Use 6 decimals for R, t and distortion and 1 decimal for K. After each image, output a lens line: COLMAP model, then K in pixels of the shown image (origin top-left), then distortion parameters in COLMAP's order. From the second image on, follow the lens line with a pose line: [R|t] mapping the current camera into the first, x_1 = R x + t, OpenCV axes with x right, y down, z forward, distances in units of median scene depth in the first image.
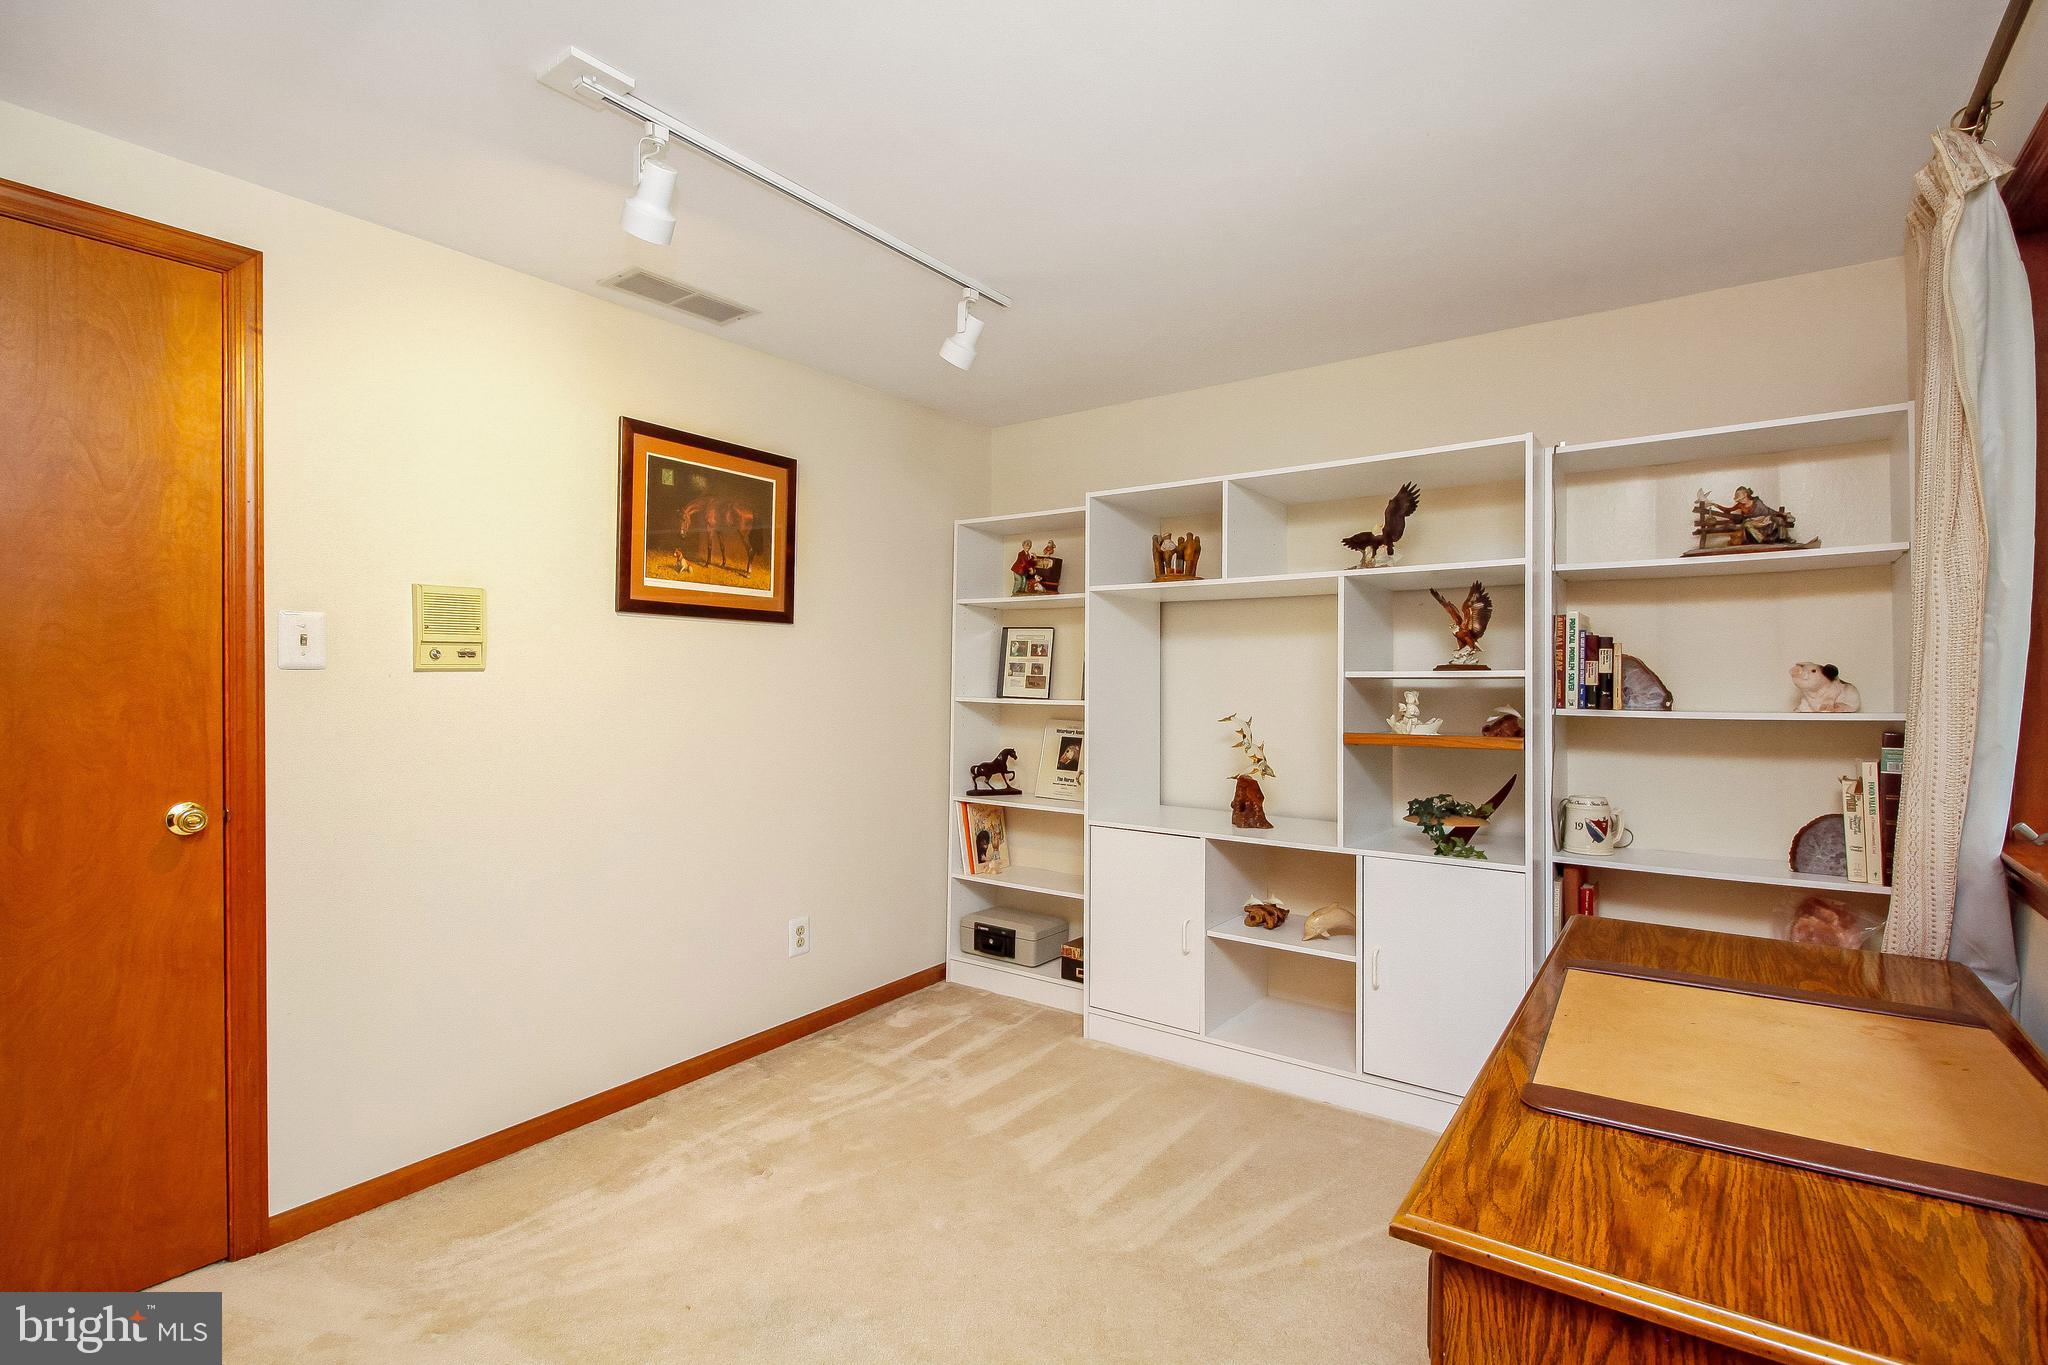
lens RADIAL K [[964.1, 0, 1025.6], [0, 964.1, 679.5], [0, 0, 1]] dist [0.011286, -0.007851]
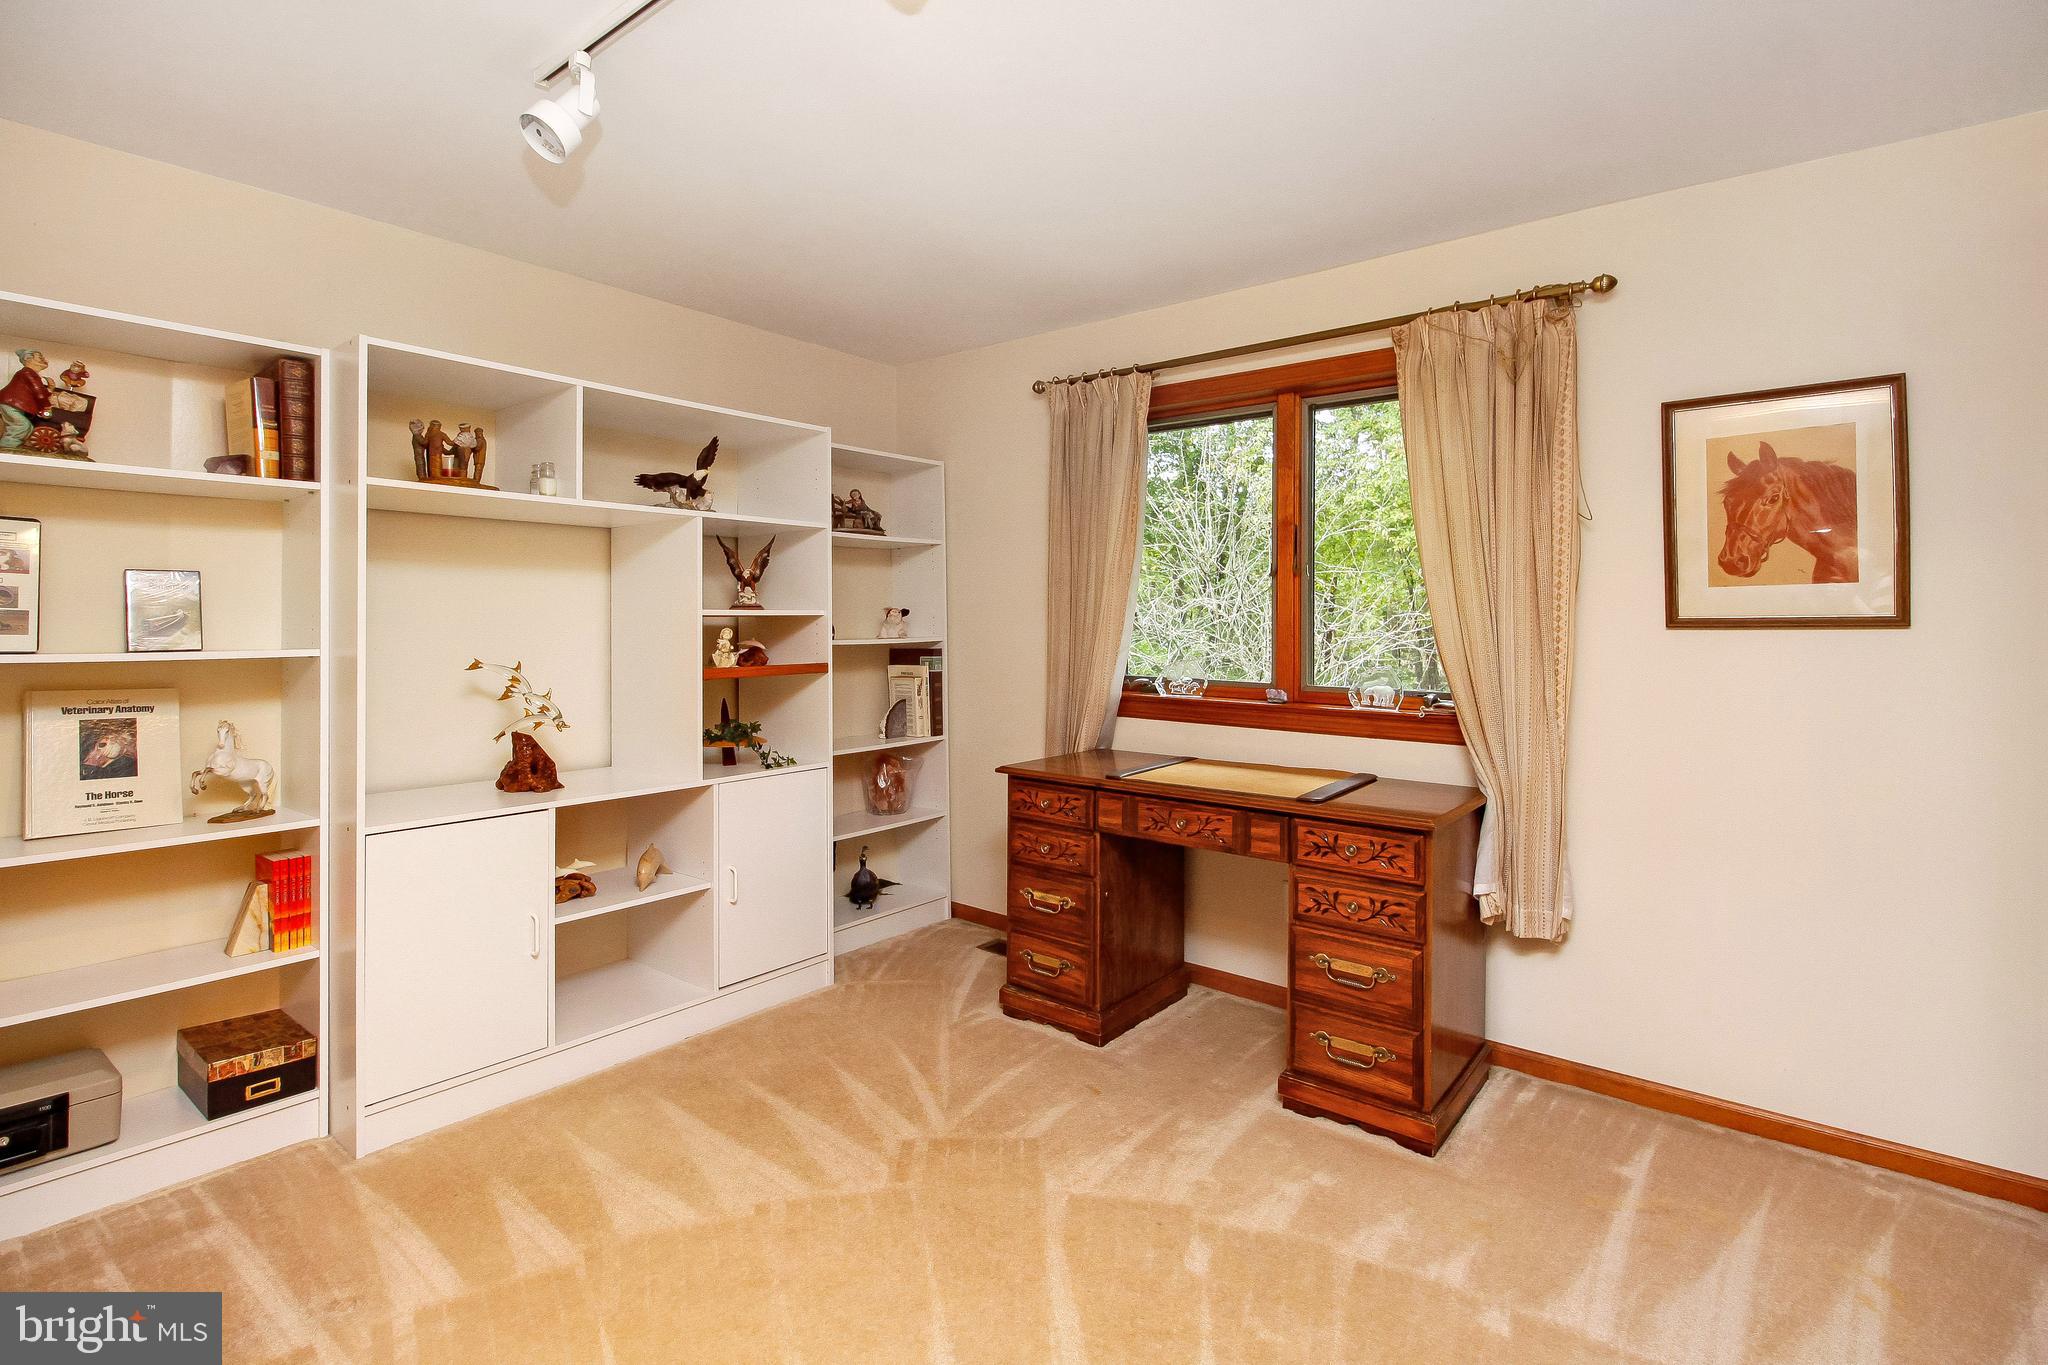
lens RADIAL K [[964.1, 0, 1055.7], [0, 964.1, 620.6], [0, 0, 1]] dist [0.011286, -0.007851]
pose [[0.038924, -0.001473, 0.999241, -0.636538], [0.000193, 0.999999, 0.001467, 0.001971], [-0.999242, 0.000136, 0.038925, 0.543686]]
